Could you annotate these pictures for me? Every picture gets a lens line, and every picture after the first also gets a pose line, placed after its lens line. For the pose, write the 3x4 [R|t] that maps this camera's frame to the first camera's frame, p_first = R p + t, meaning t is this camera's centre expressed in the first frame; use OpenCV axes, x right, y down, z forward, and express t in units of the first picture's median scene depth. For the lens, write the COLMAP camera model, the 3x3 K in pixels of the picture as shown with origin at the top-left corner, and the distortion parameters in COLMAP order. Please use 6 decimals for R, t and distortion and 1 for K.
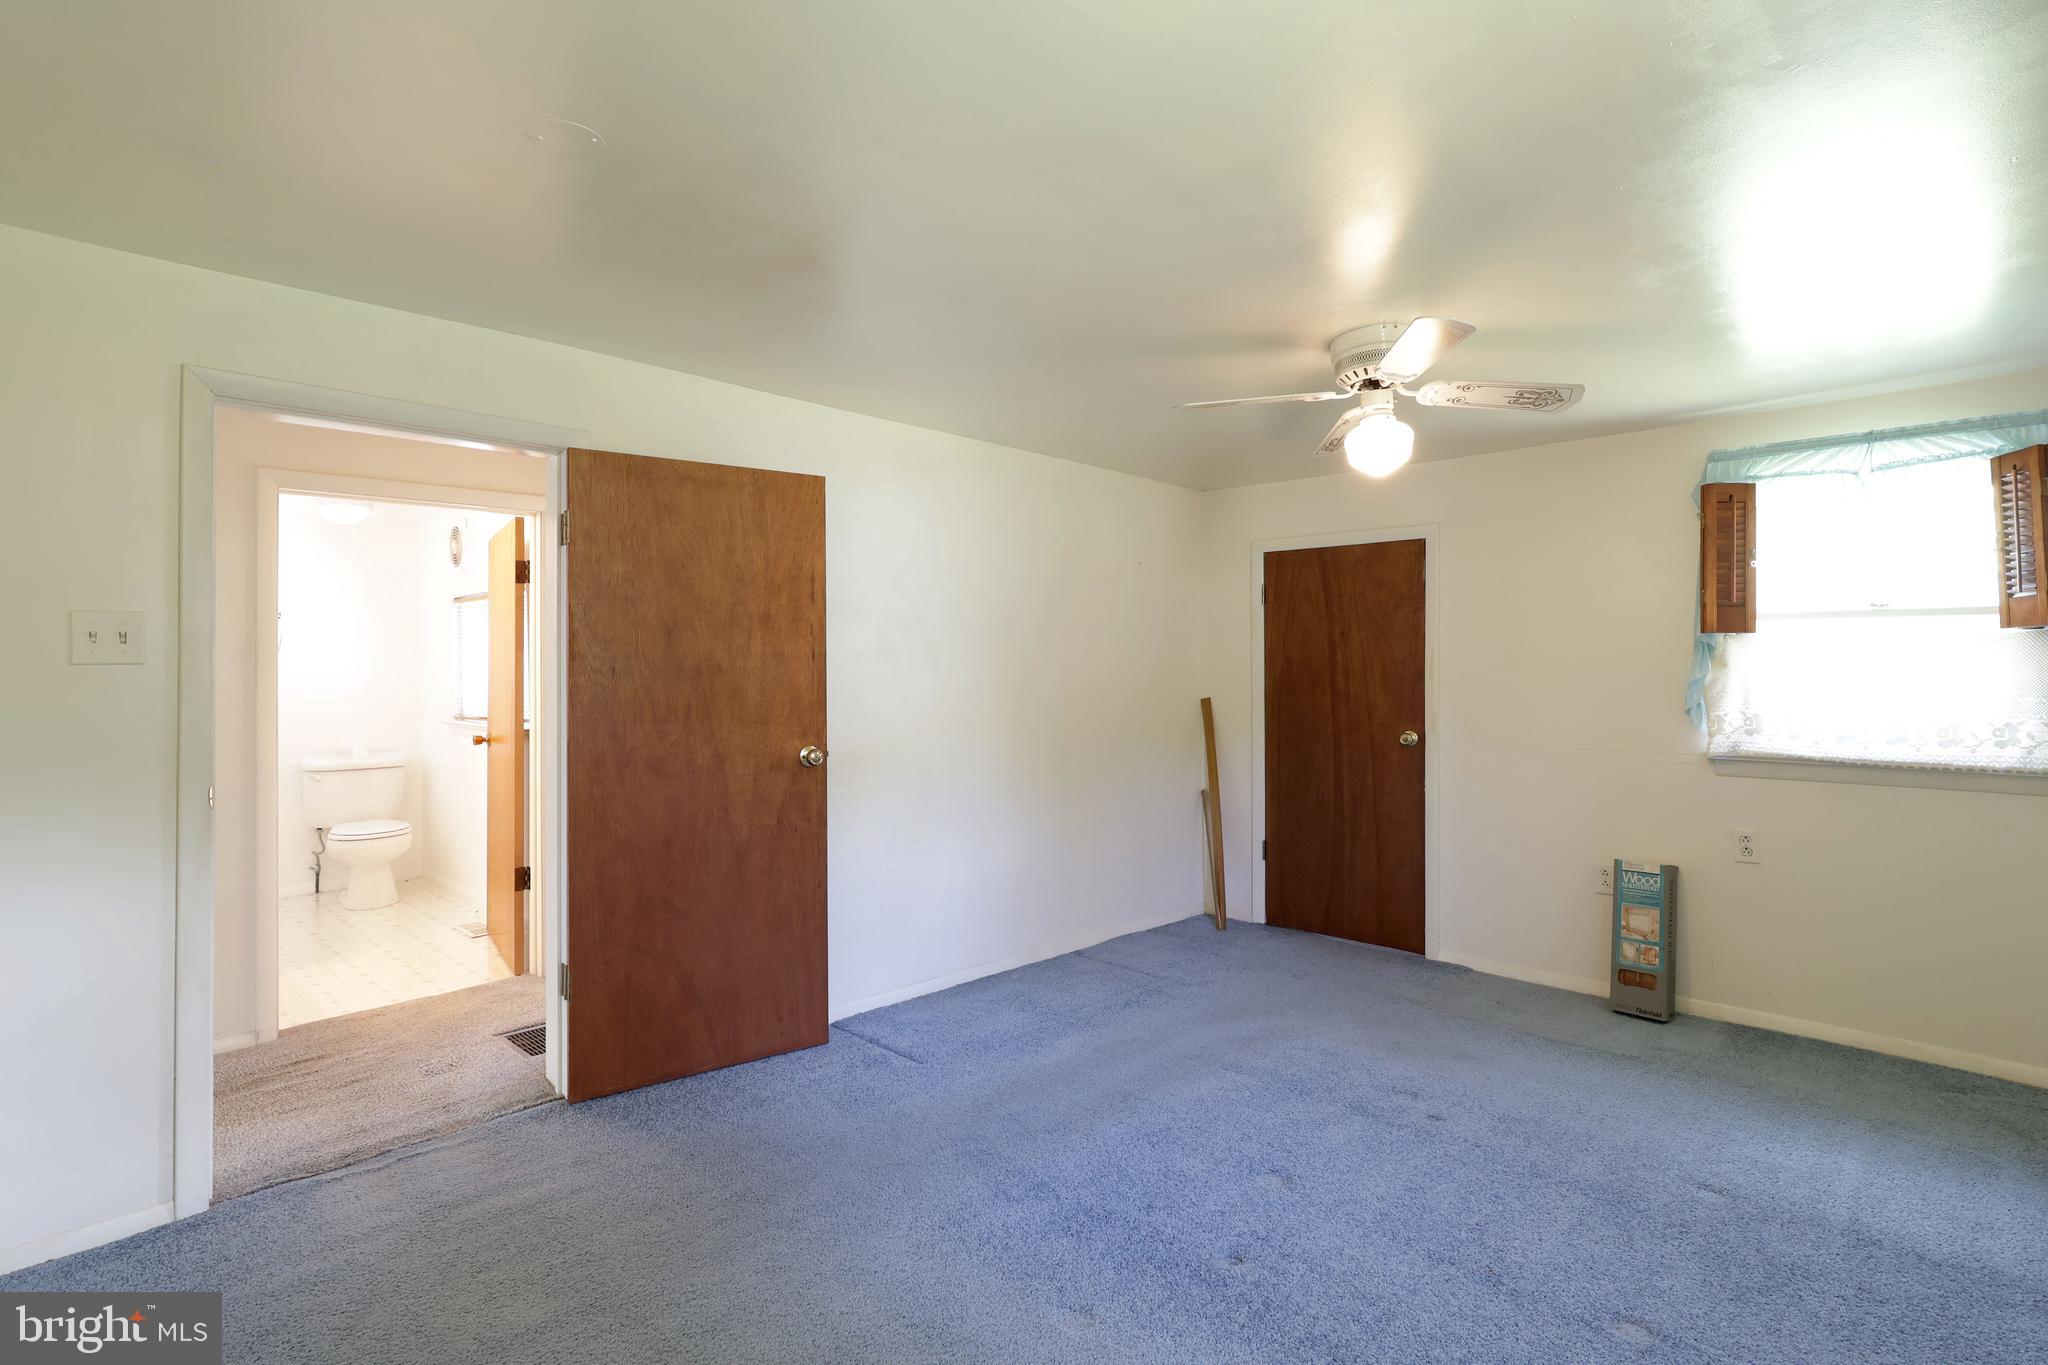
lens RADIAL K [[973.7, 0, 1025.7], [0, 973.7, 630.7], [0, 0, 1]] dist [-0.001001, 0.000041]
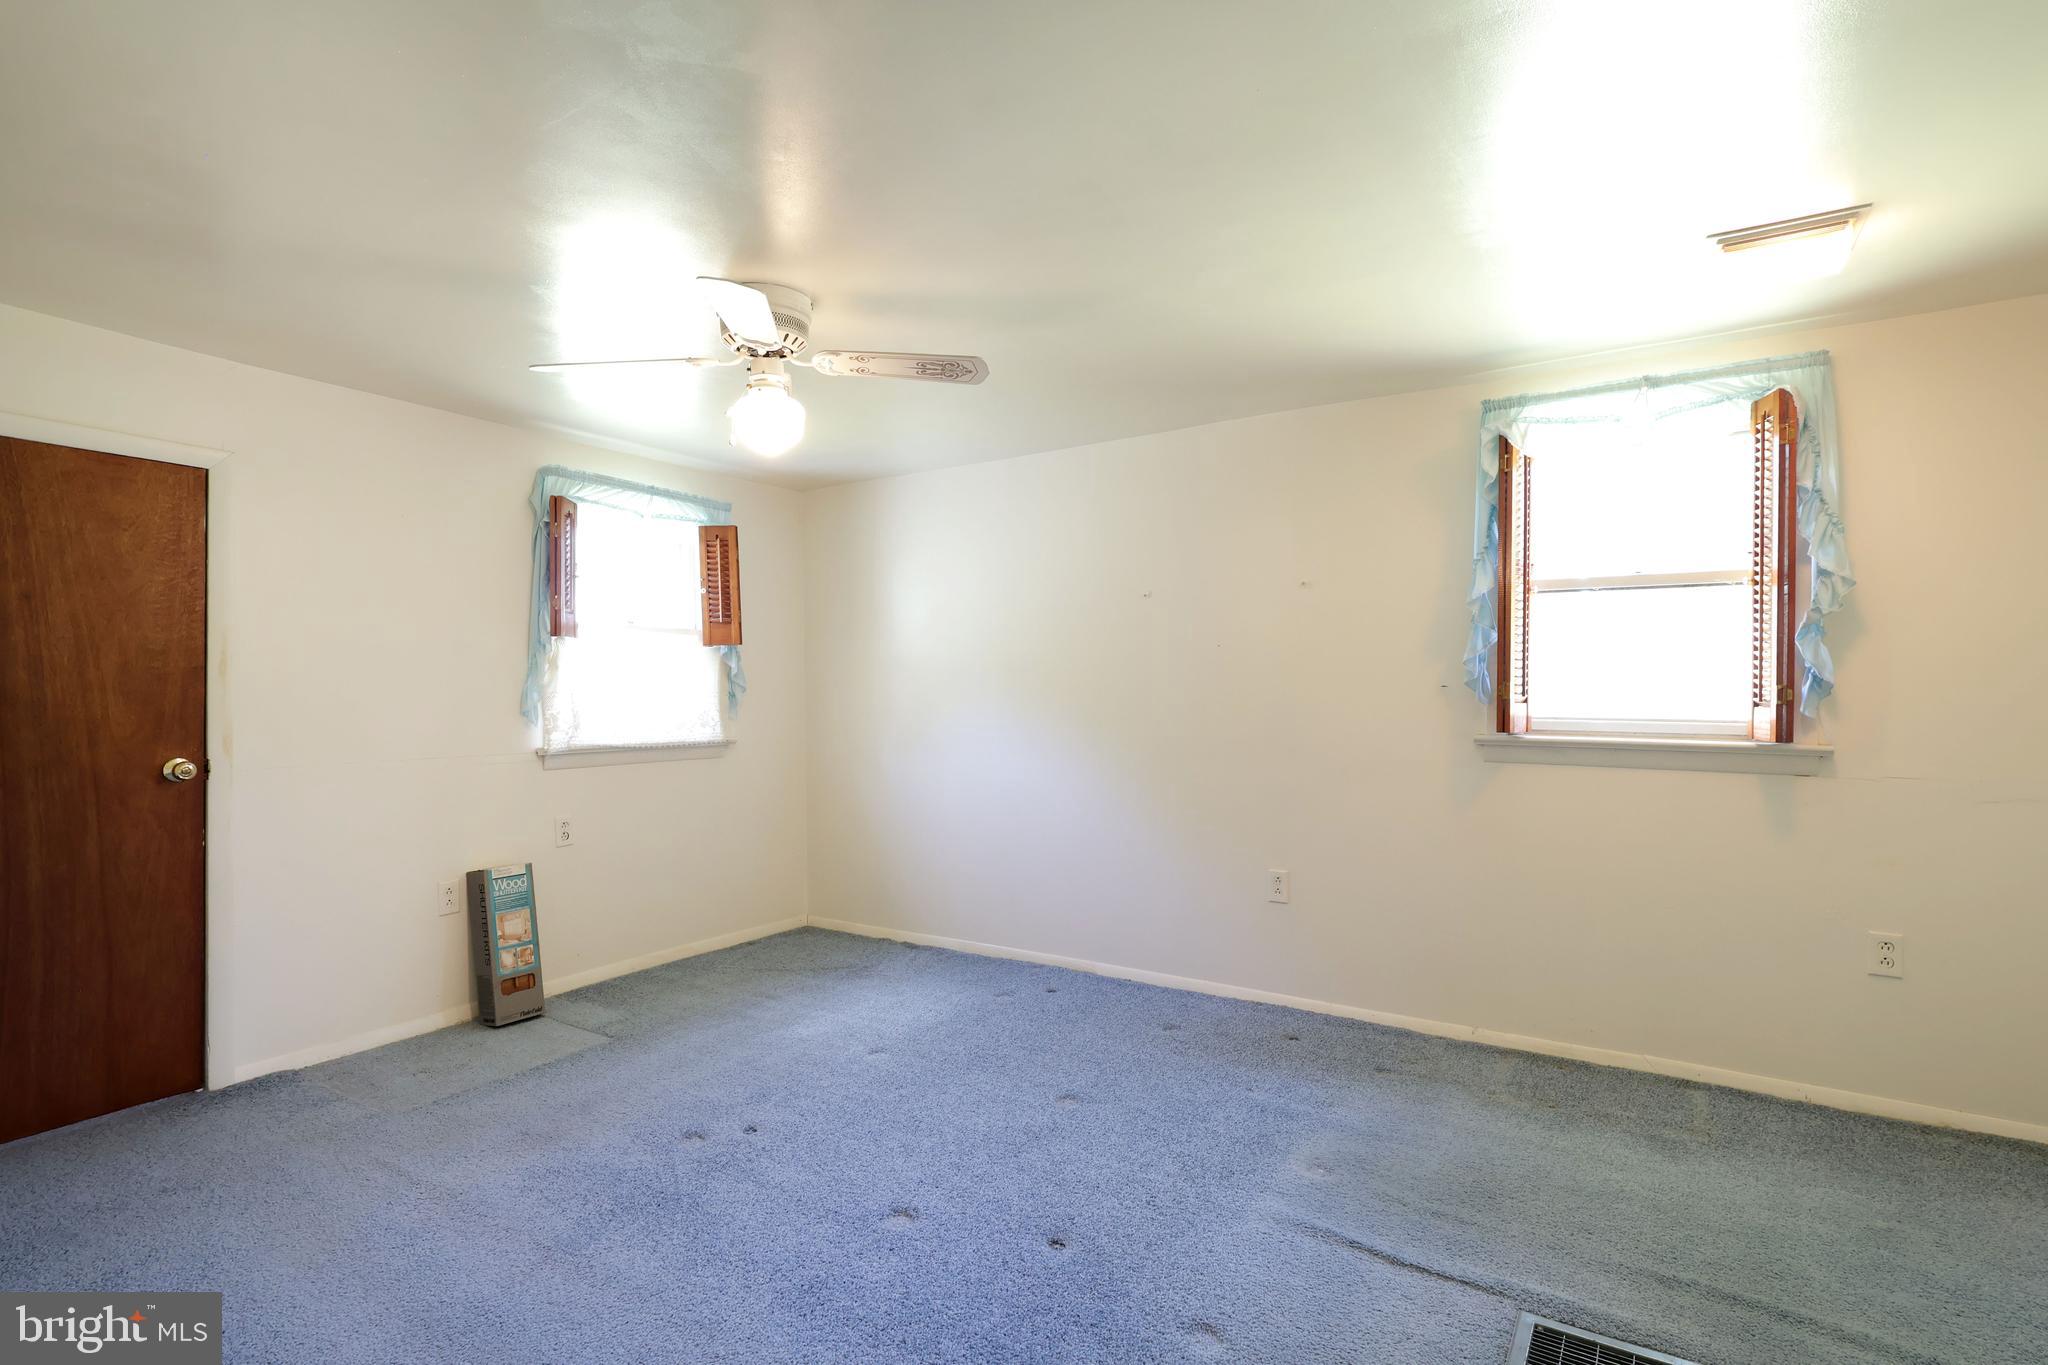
lens RADIAL K [[956.4, 0, 1016.3], [0, 956.4, 682.9], [0, 0, 1]] dist [-0.005461, 0.000022]
pose [[-0.193264, 0.002092, 0.981145, -0.415623], [-0.044061, 0.998970, -0.010809, 0.041807], [-0.980157, -0.045320, -0.192973, 0.703196]]
